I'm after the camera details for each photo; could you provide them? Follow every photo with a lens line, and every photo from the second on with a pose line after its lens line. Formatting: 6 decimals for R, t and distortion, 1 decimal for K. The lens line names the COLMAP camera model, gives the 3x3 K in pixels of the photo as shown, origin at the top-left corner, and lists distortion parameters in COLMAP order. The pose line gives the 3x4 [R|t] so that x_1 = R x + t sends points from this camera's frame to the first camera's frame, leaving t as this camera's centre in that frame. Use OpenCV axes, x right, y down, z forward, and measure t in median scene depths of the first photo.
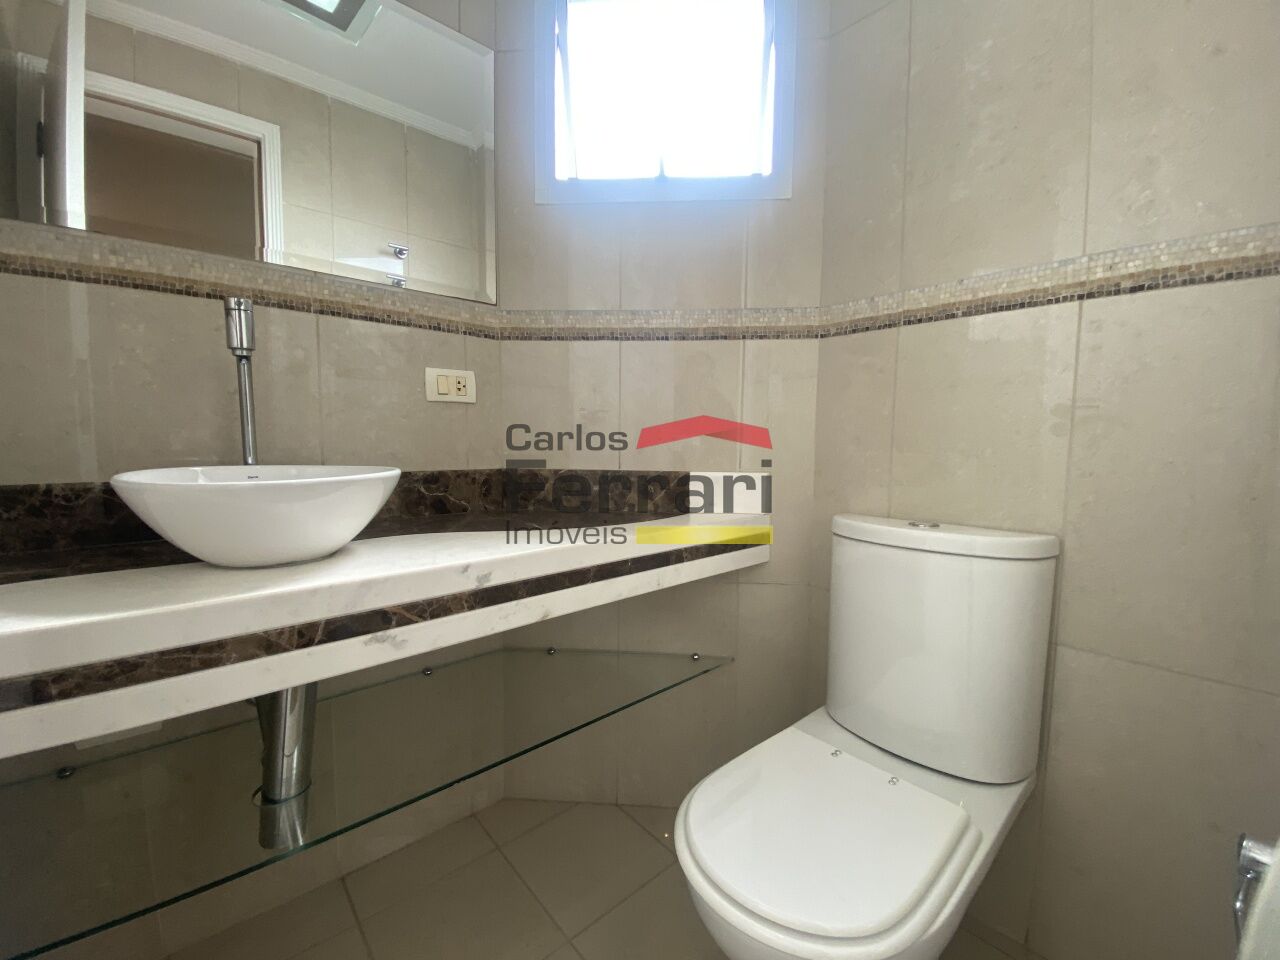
lens RADIAL K [[513.1, 0, 640.0], [0, 513.1, 480.0], [0, 0, 1]] dist [0.033398, -0.041807]
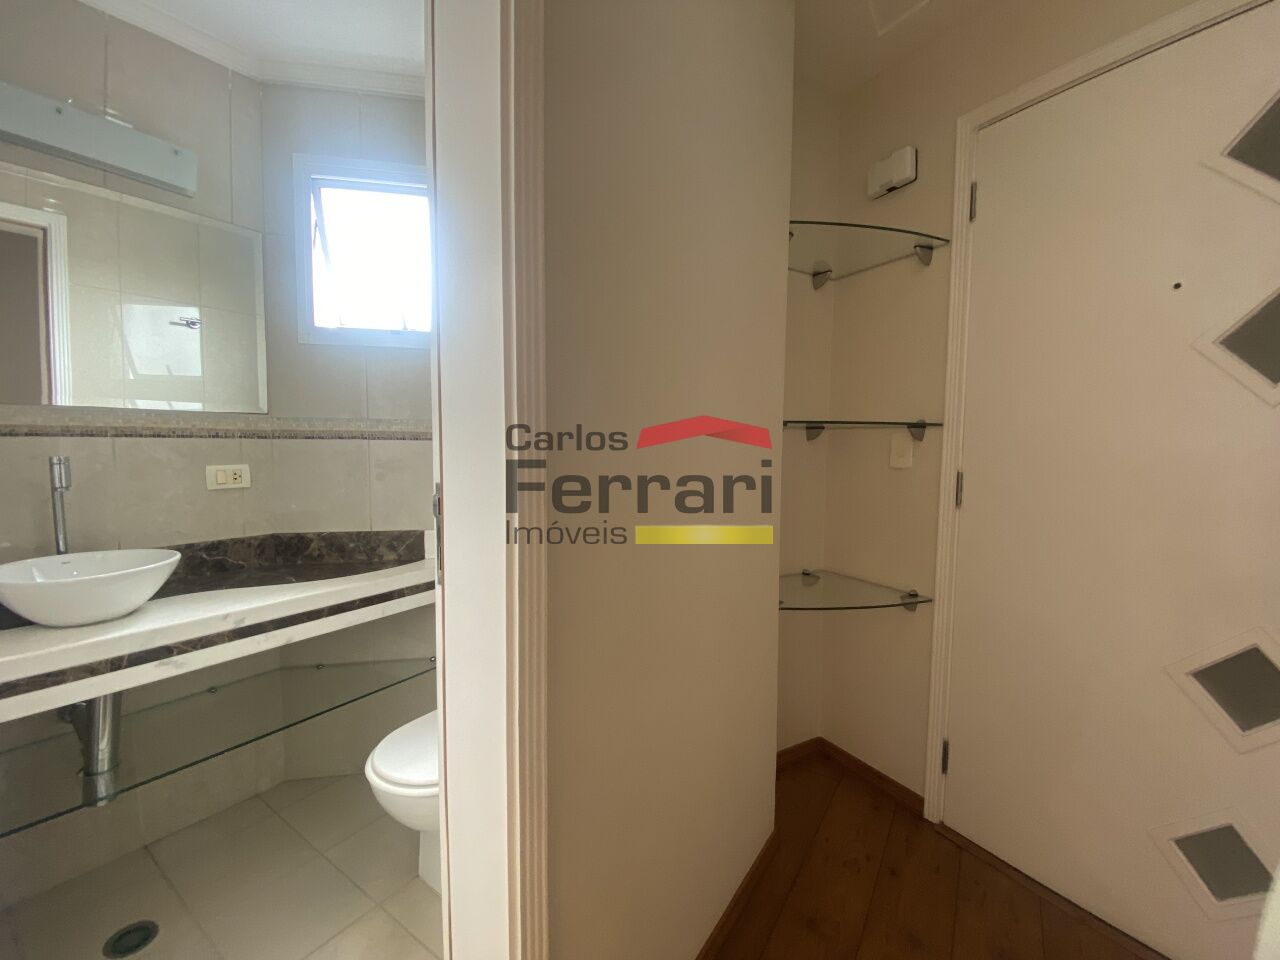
lens RADIAL K [[527.0, 0, 640.0], [0, 527.0, 480.0], [0, 0, 1]] dist [0.017841, -0.018706]
pose [[0.969576, -0.017320, 0.244176, 0.379320], [0.018927, 0.999812, -0.004237, -0.163577], [-0.244056, 0.008730, 0.969722, -0.679294]]
